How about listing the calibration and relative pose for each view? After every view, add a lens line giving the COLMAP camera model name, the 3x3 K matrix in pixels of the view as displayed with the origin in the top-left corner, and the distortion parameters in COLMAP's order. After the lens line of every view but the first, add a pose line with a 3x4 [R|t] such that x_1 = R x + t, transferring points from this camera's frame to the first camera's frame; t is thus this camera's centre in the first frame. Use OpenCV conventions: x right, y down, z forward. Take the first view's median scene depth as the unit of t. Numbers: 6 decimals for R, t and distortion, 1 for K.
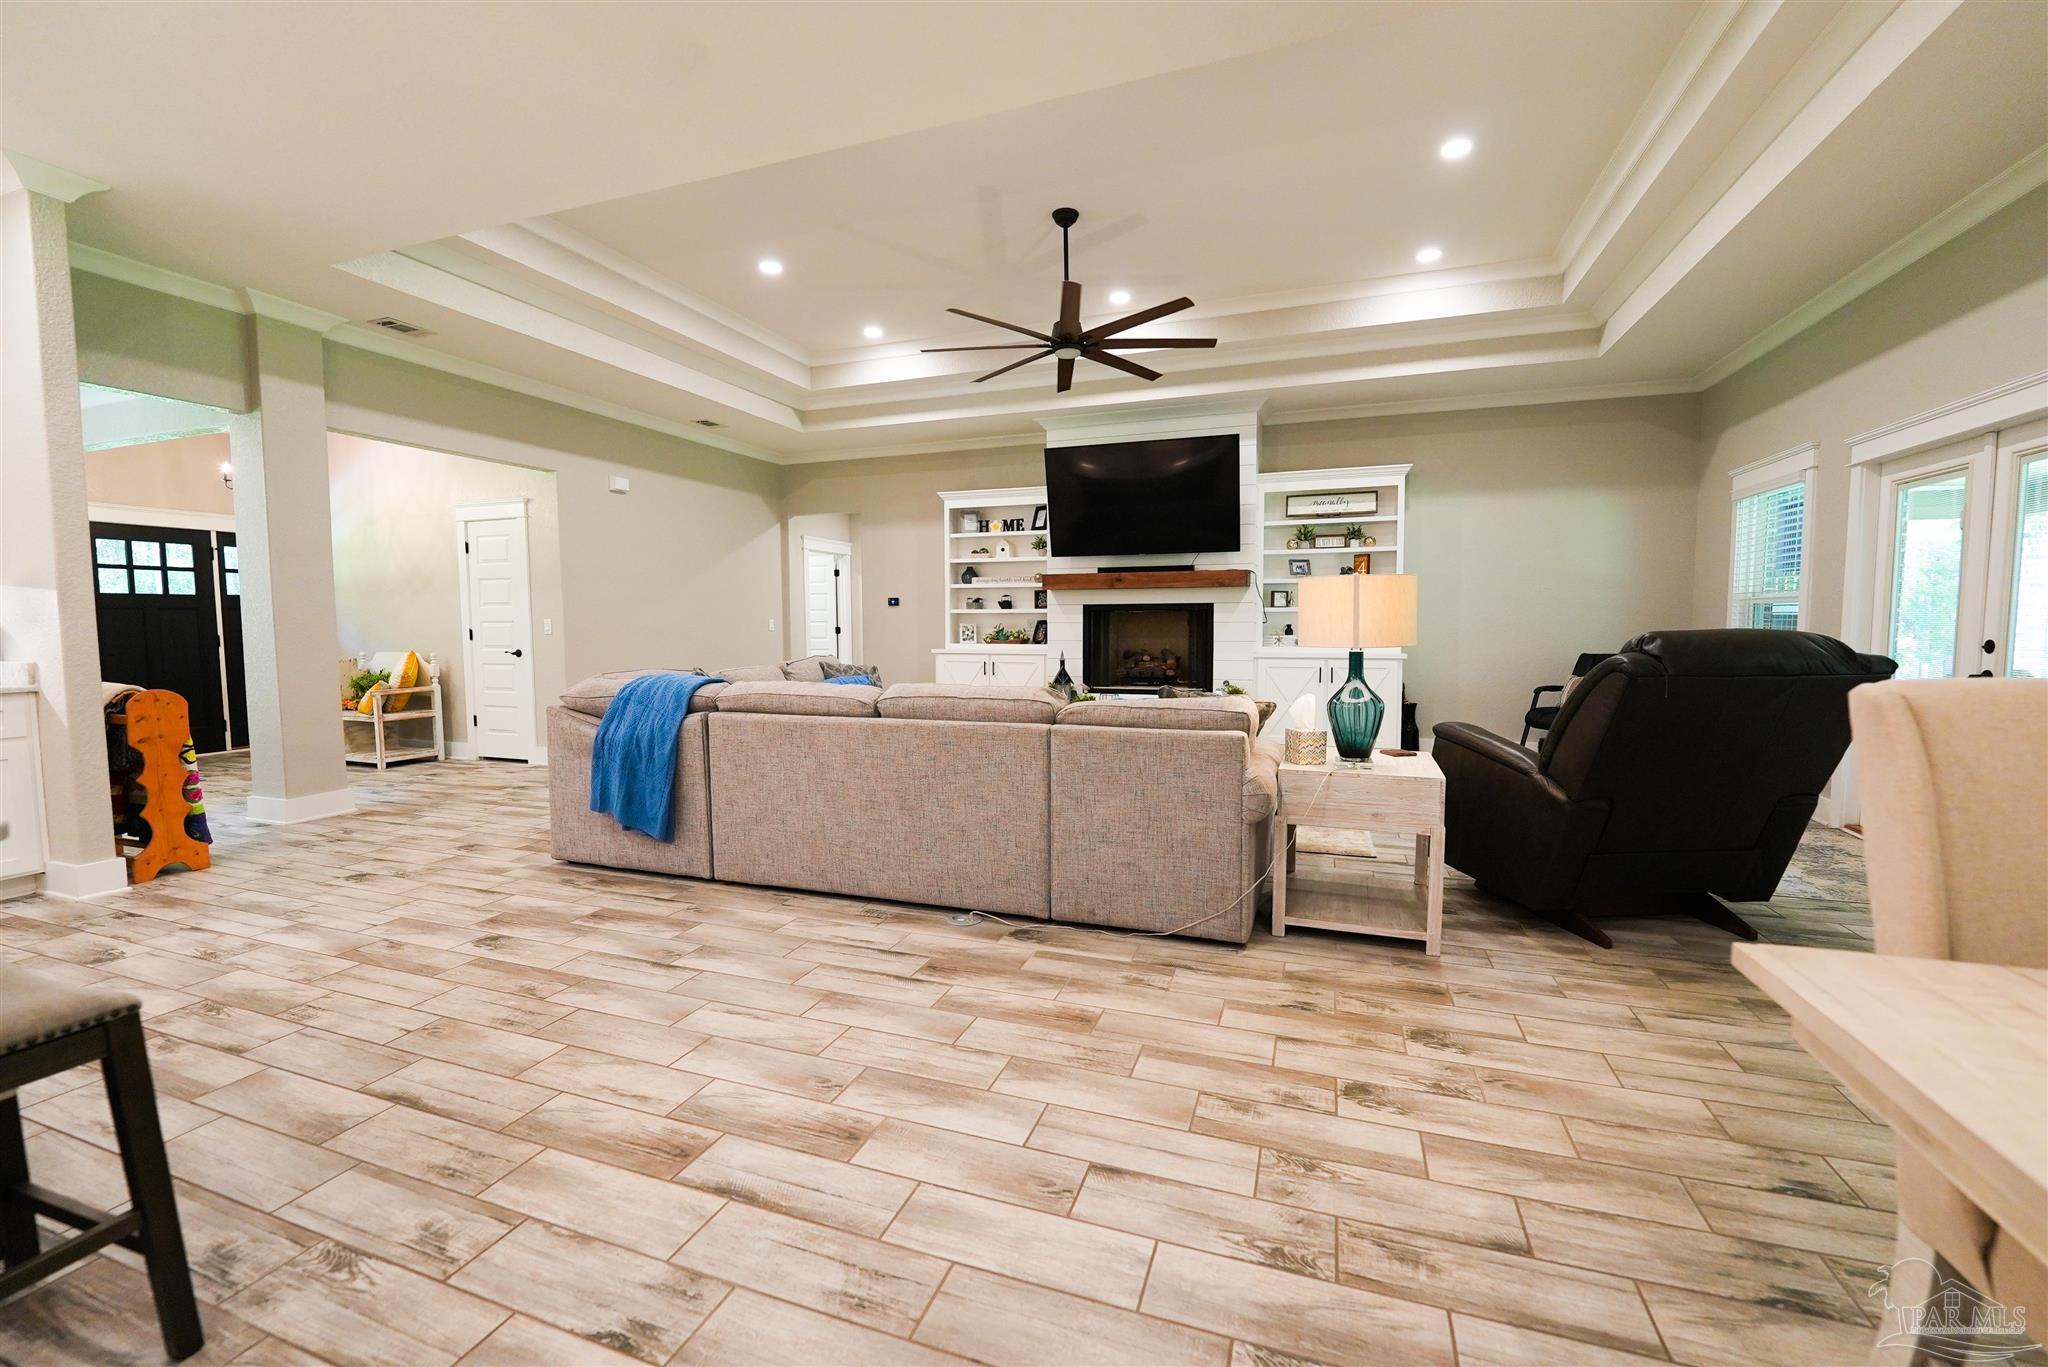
lens RADIAL K [[834.2, 0, 1029.5], [0, 834.2, 680.4], [0, 0, 1]] dist [-0.007595, -0.002672]
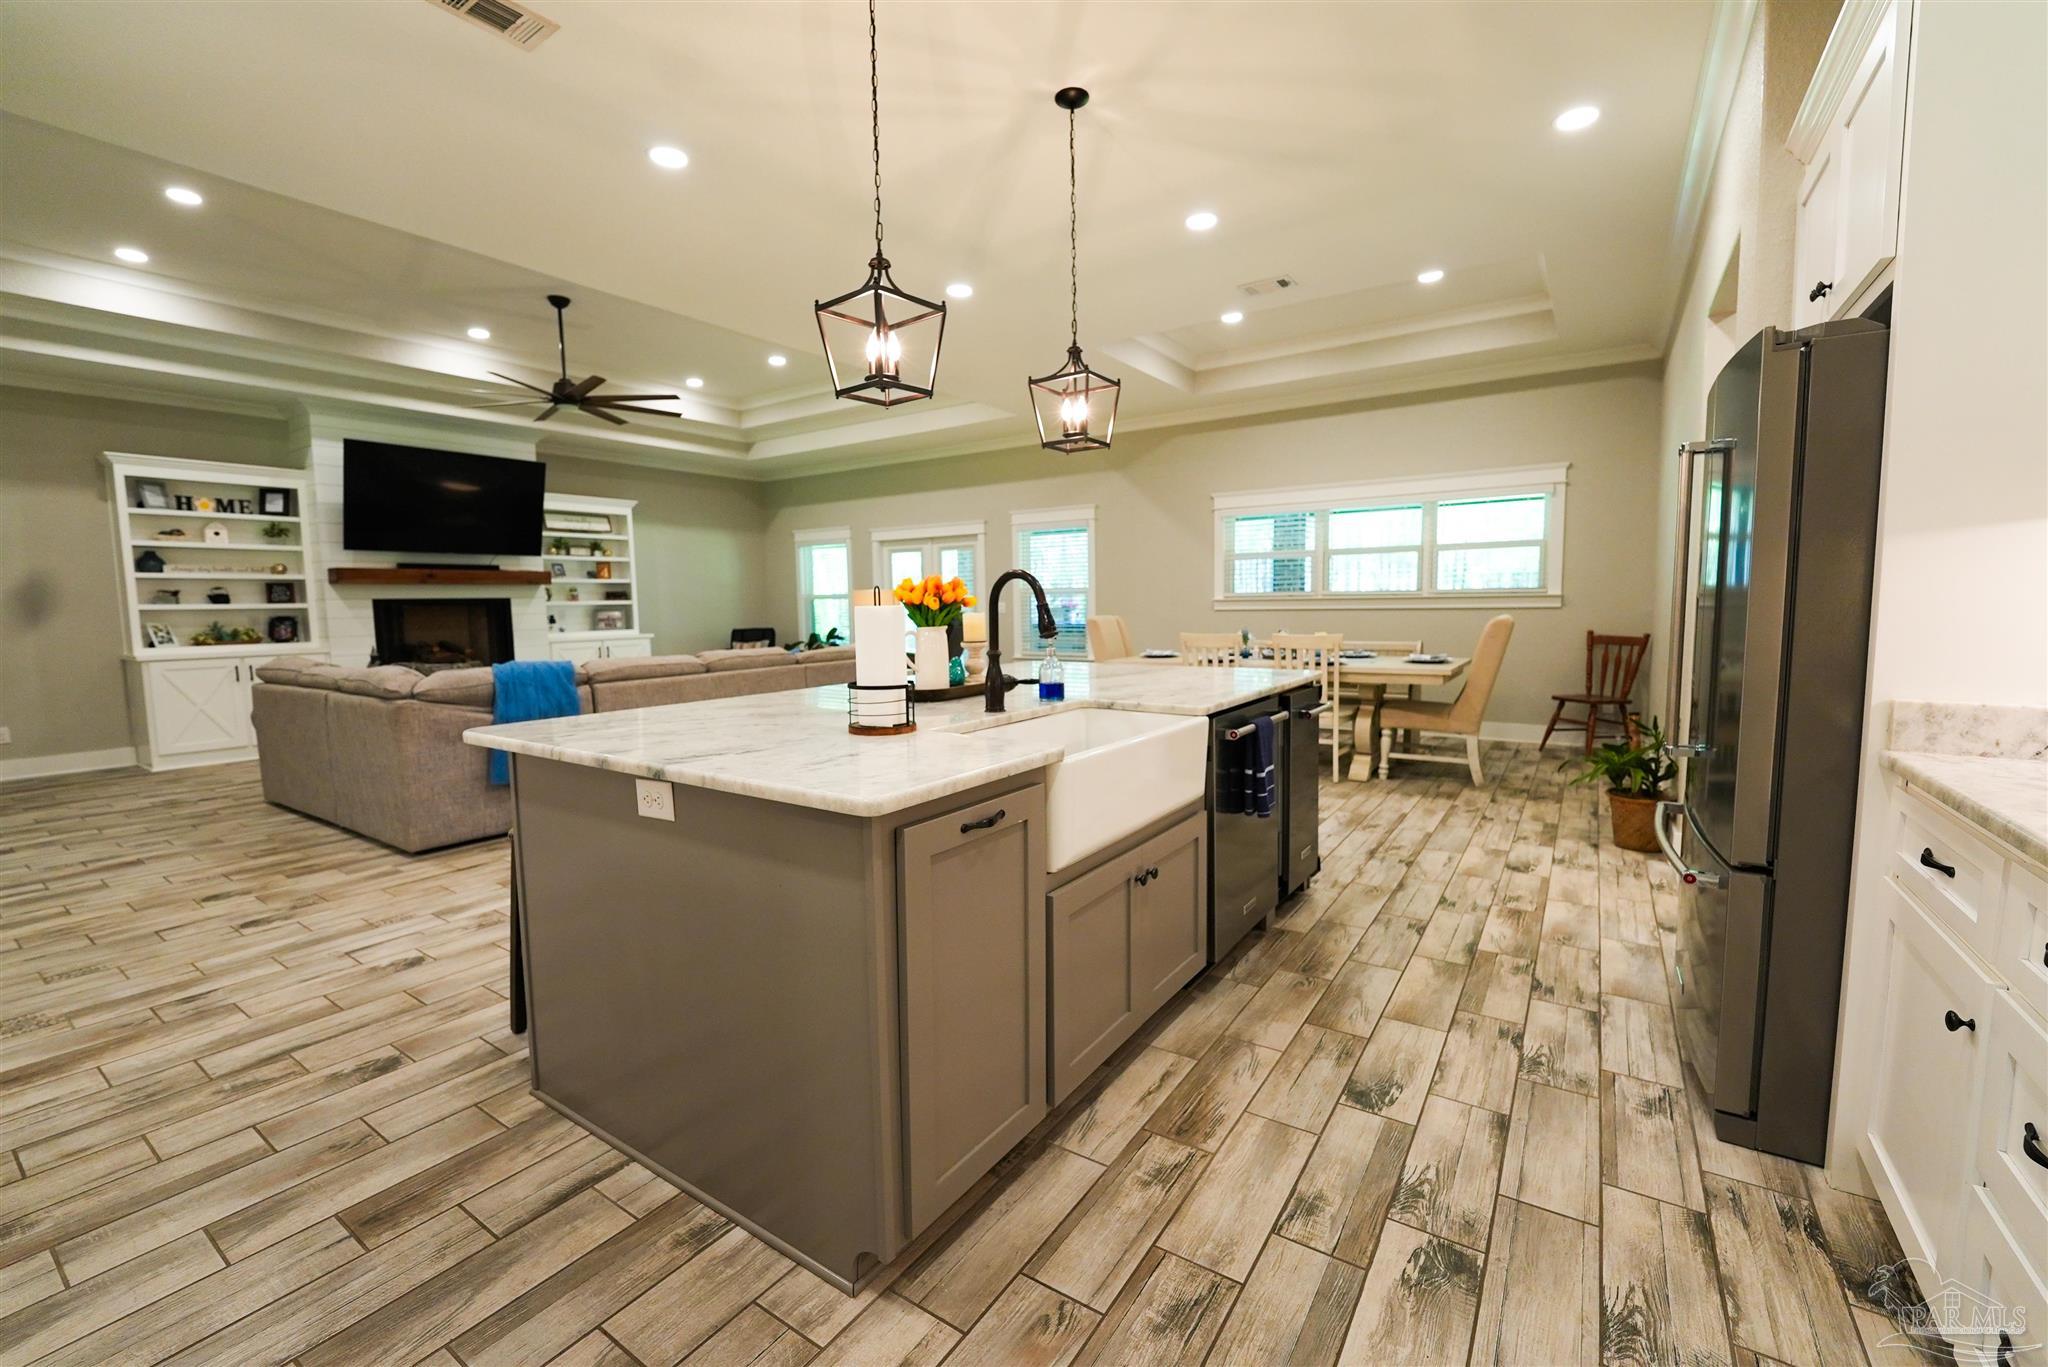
lens RADIAL K [[834.2, 0, 1029.5], [0, 834.2, 680.4], [0, 0, 1]] dist [-0.007595, -0.002672]
pose [[0.249003, -0.091847, 0.964138, -0.735783], [0.079262, 0.994086, 0.074230, -0.006272], [-0.965254, 0.057936, 0.254811, -0.000774]]
